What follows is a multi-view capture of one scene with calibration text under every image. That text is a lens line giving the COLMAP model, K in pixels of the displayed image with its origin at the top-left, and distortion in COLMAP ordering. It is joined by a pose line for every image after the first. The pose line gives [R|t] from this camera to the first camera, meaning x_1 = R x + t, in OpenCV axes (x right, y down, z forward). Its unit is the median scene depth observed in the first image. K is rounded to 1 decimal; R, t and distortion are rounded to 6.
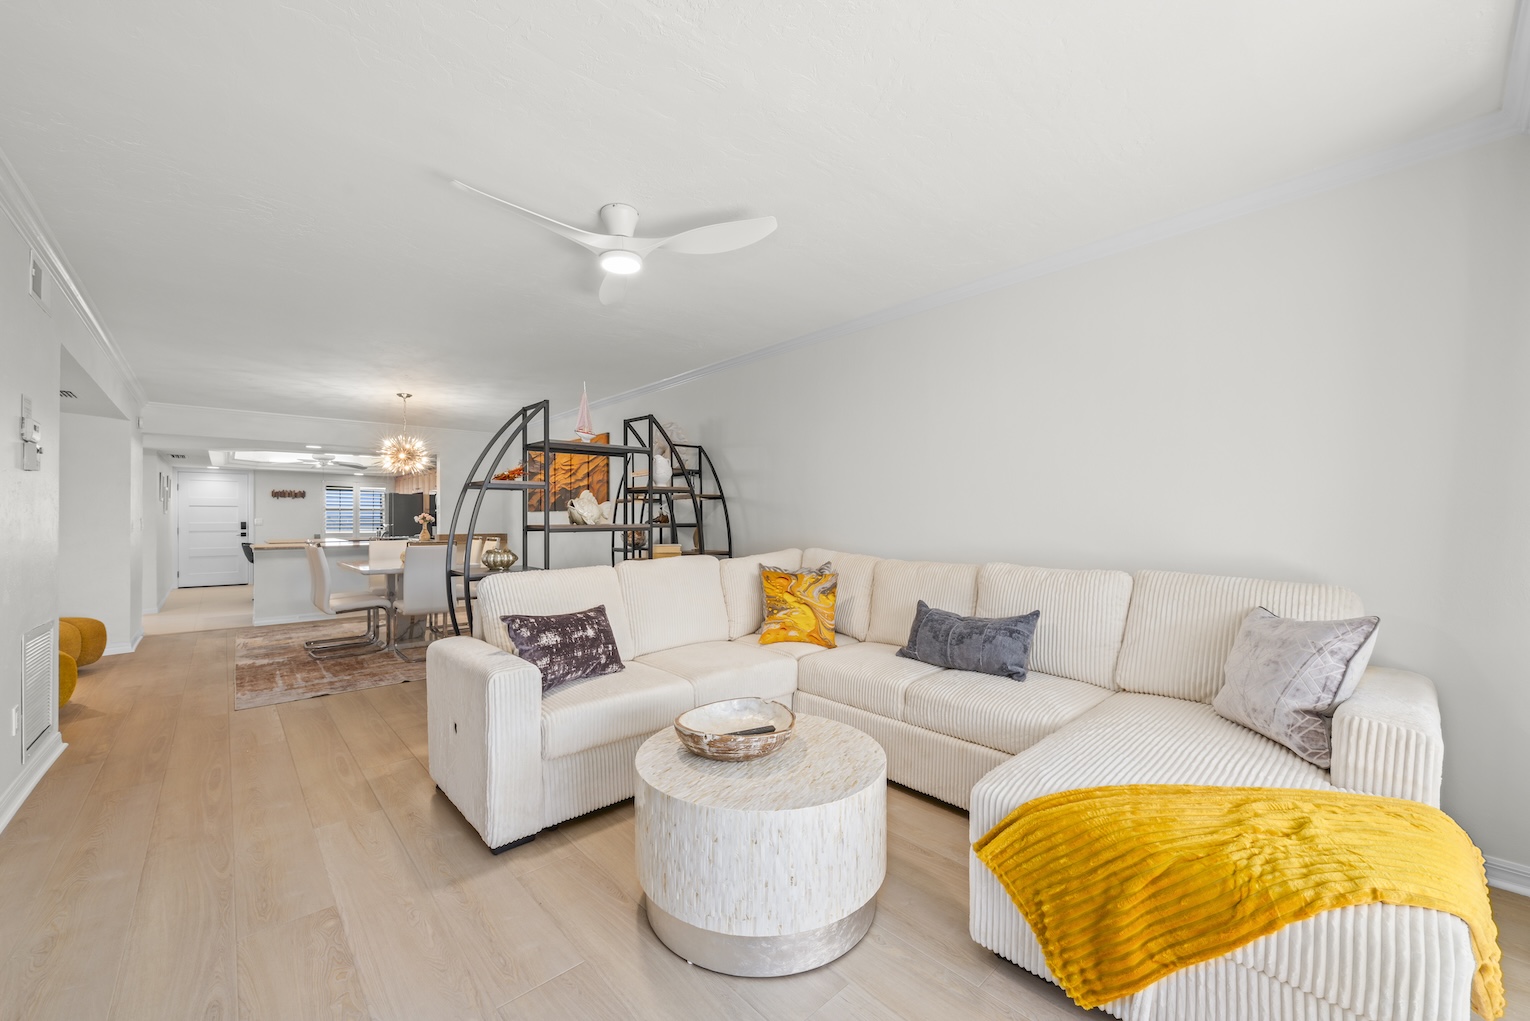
lens RADIAL K [[588.8, 0, 749.7], [0, 588.8, 513.6], [0, 0, 1]] dist [-0.006601, 0.000709]
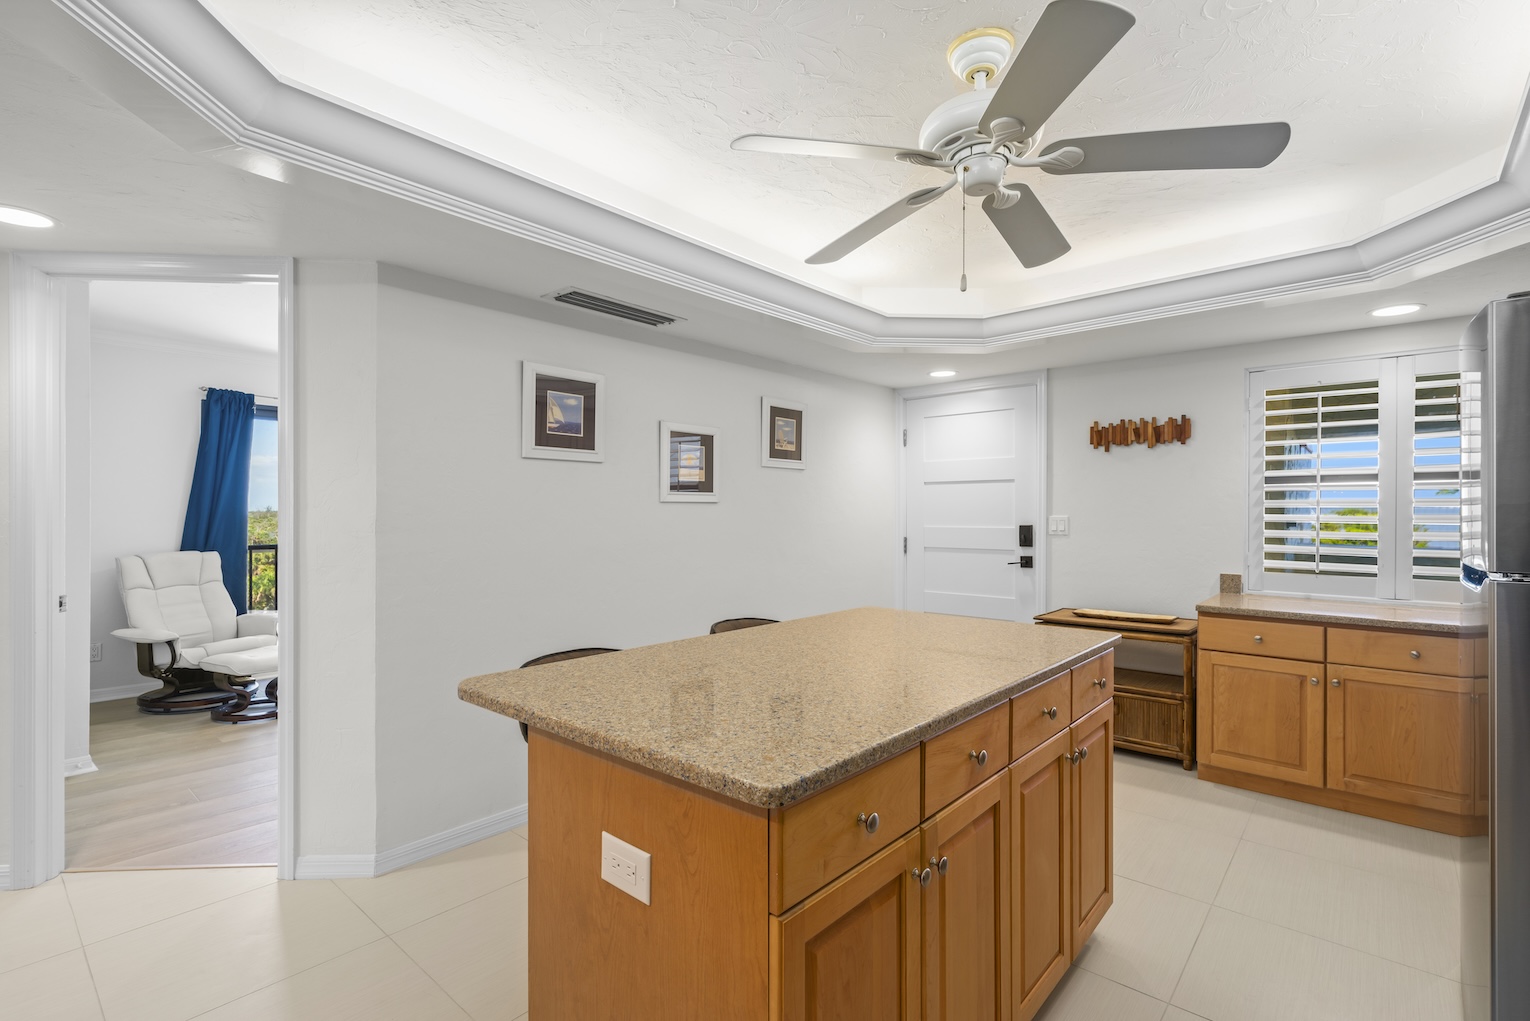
lens RADIAL K [[708.1, 0, 749.0], [0, 708.1, 516.5], [0, 0, 1]] dist [-0.009416, -0.000201]
pose [[0.089963, 0.008250, -0.995911, -1.624494], [0.006027, 0.999943, 0.008827, 0.015406], [0.995927, -0.006797, 0.089908, 2.781717]]
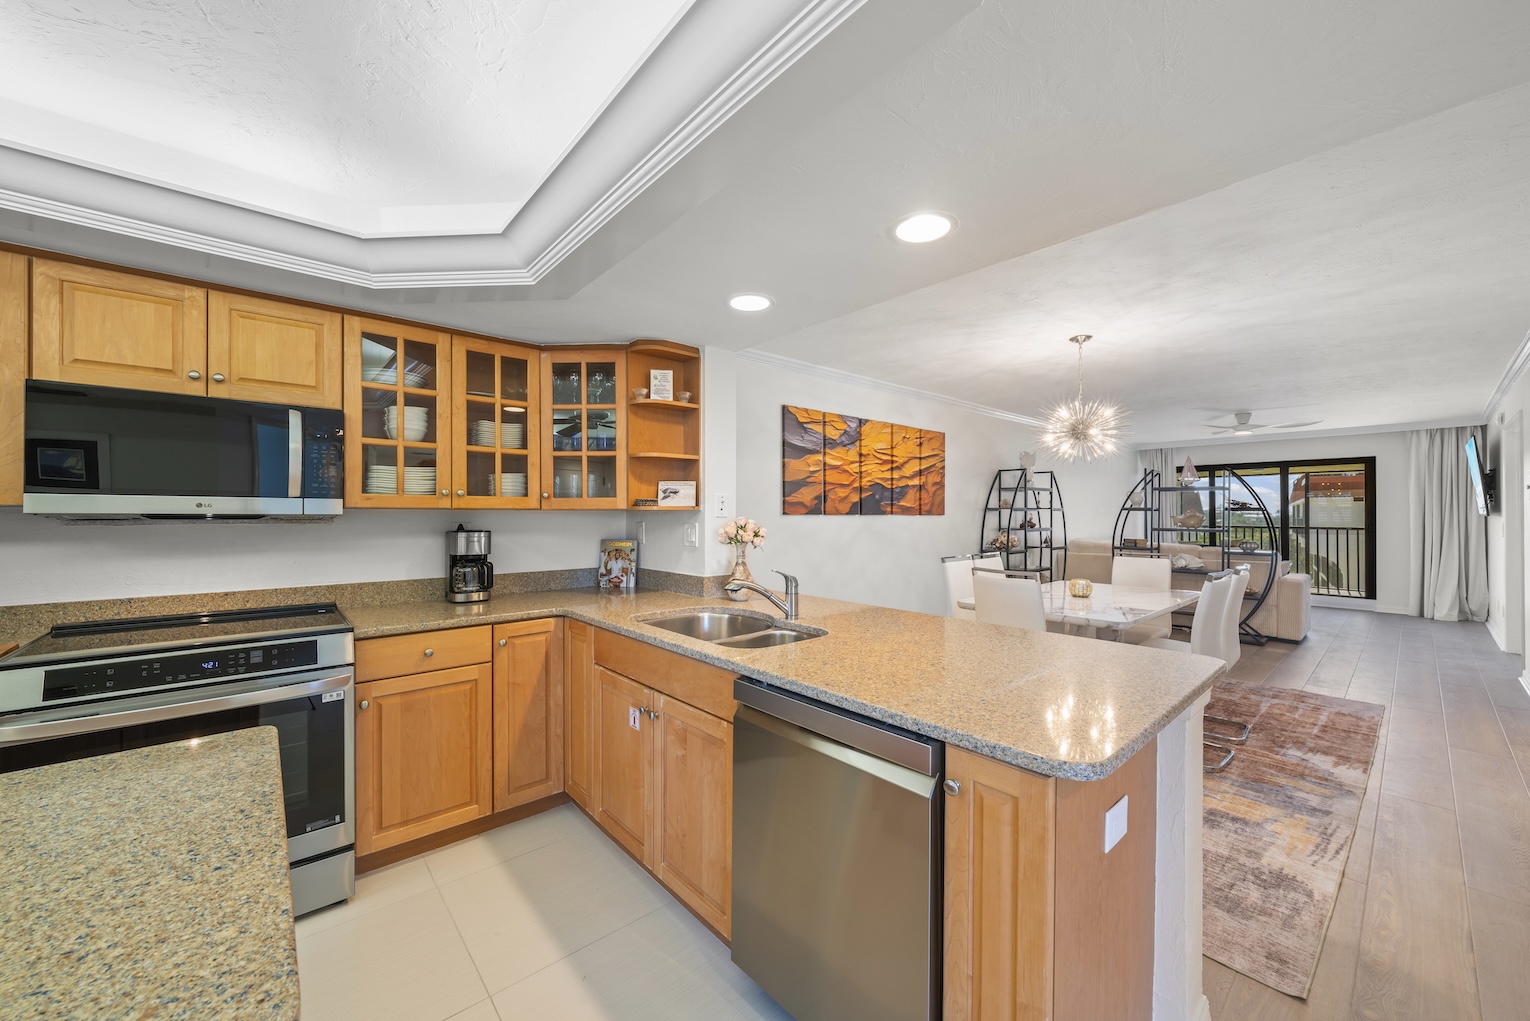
lens RADIAL K [[588.8, 0, 756.9], [0, 588.8, 514.0], [0, 0, 1]] dist [-0.006601, 0.000709]
pose [[0.006277, 0.003326, 0.999975, -2.293240], [-0.010417, 0.999940, -0.003261, -0.005299], [-0.999926, -0.010396, 0.006311, 2.521992]]
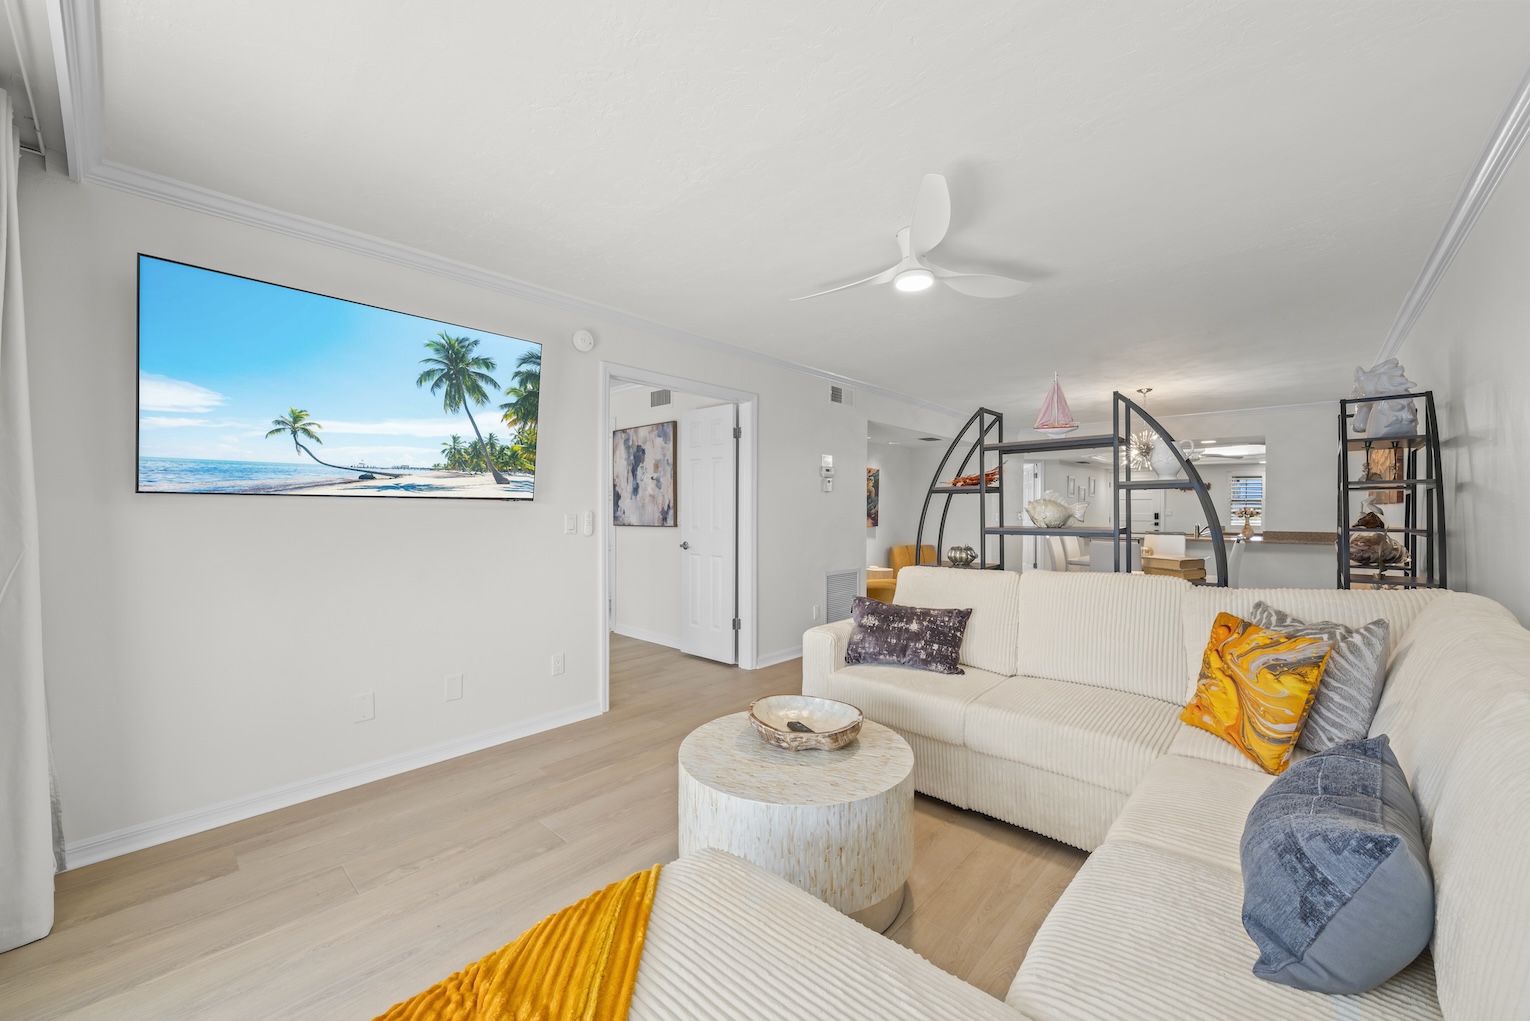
lens RADIAL K [[588.8, 0, 770.3], [0, 588.8, 512.9], [0, 0, 1]] dist [-0.006601, 0.000709]
pose [[0.110556, 0.010768, -0.993812, 0.630147], [0.005334, 0.999920, 0.011428, -0.017334], [0.993856, -0.006564, 0.110490, 0.501309]]
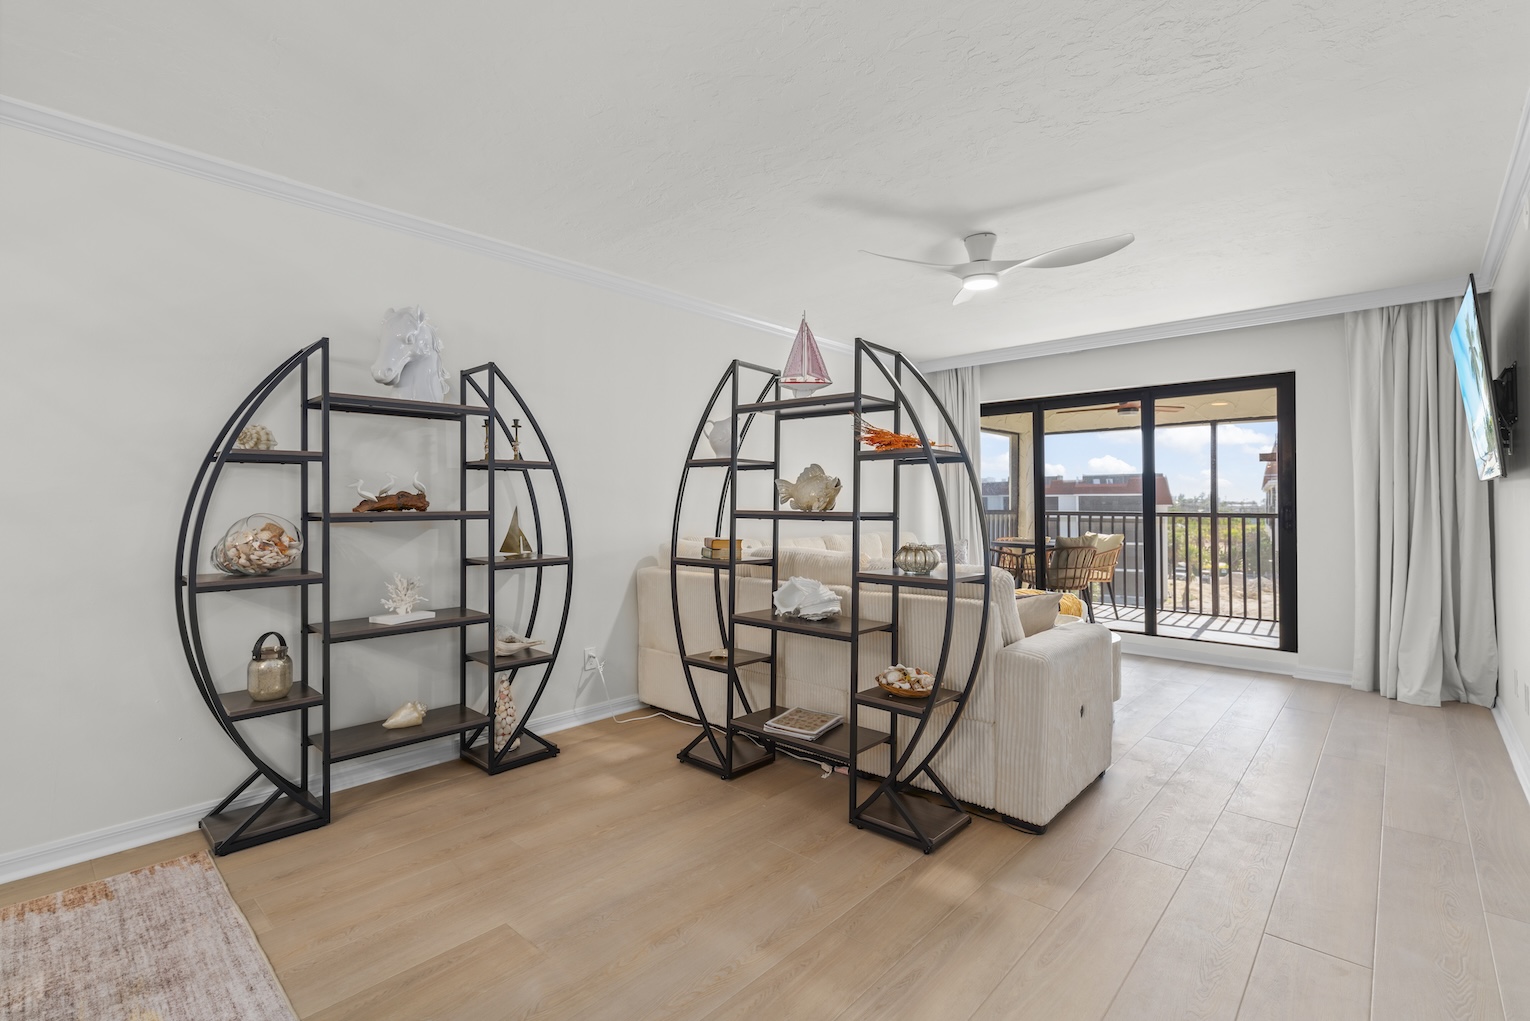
lens RADIAL K [[708.1, 0, 759.8], [0, 708.1, 502.5], [0, 0, 1]] dist [-0.009416, -0.000201]
pose [[-0.098804, 0.007785, 0.995076, -1.200905], [-0.007345, 0.999936, -0.008552, 0.018170], [-0.995080, -0.008154, -0.098741, 1.223586]]
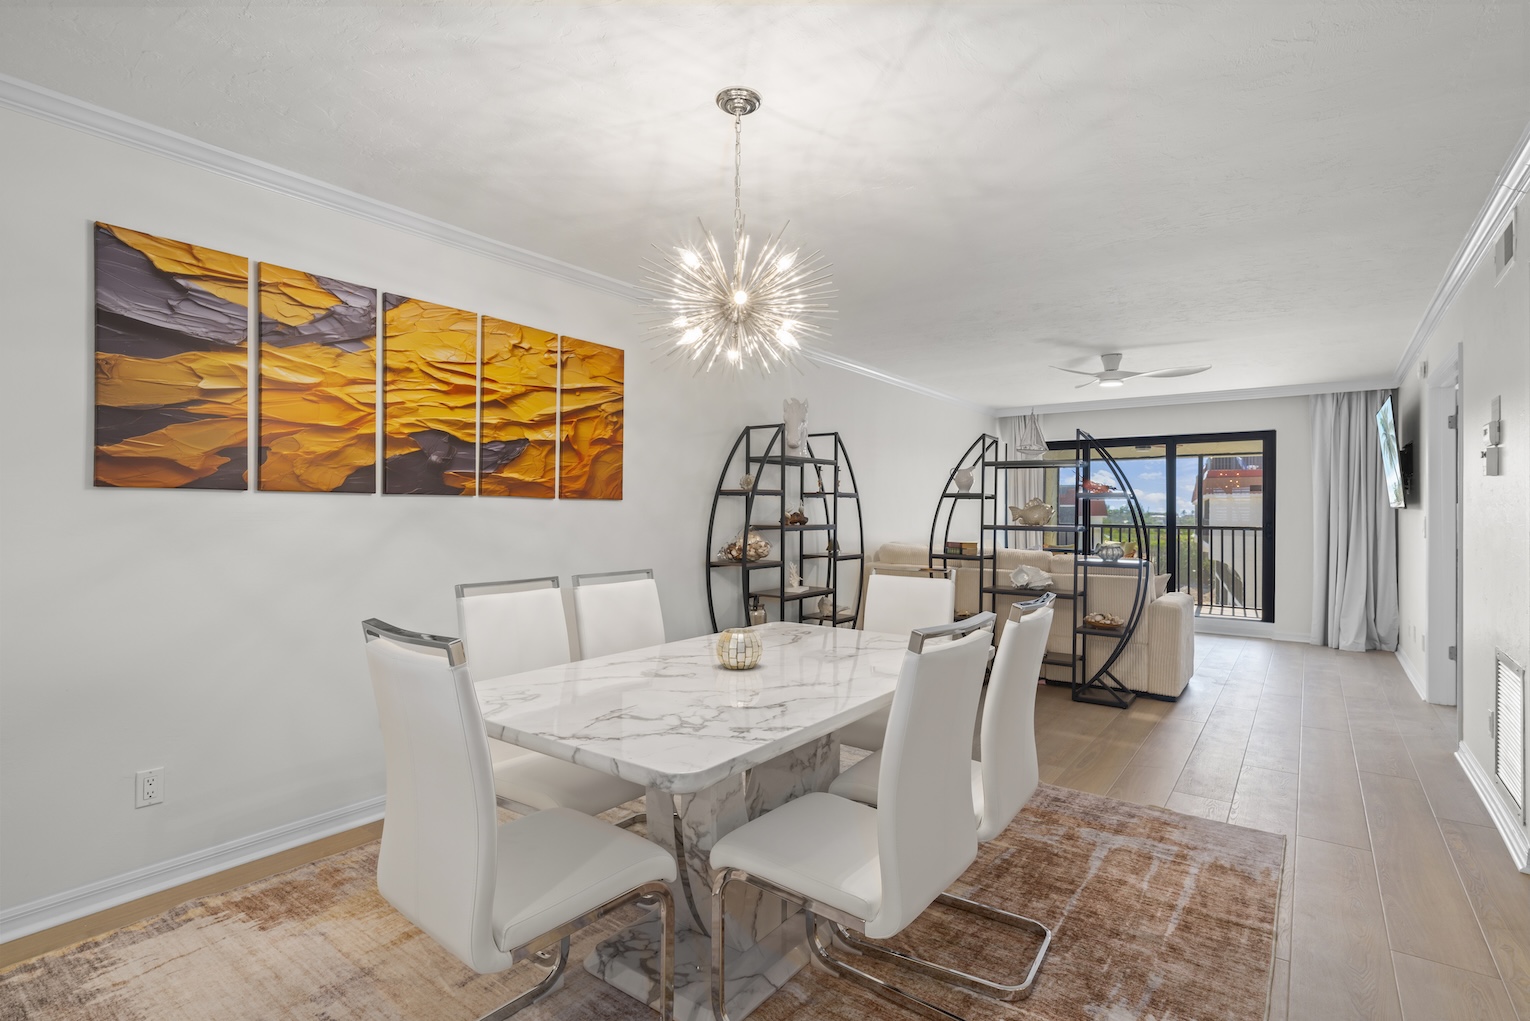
lens RADIAL K [[767.2, 0, 766.6], [0, 767.2, 516.1], [0, 0, 1]] dist [-0.005779, 0.000629]
pose [[-0.219613, -0.001711, 0.975585, -1.793476], [-0.014436, 0.999895, -0.001496, 0.011703], [-0.975480, -0.014412, -0.219615, 2.000502]]
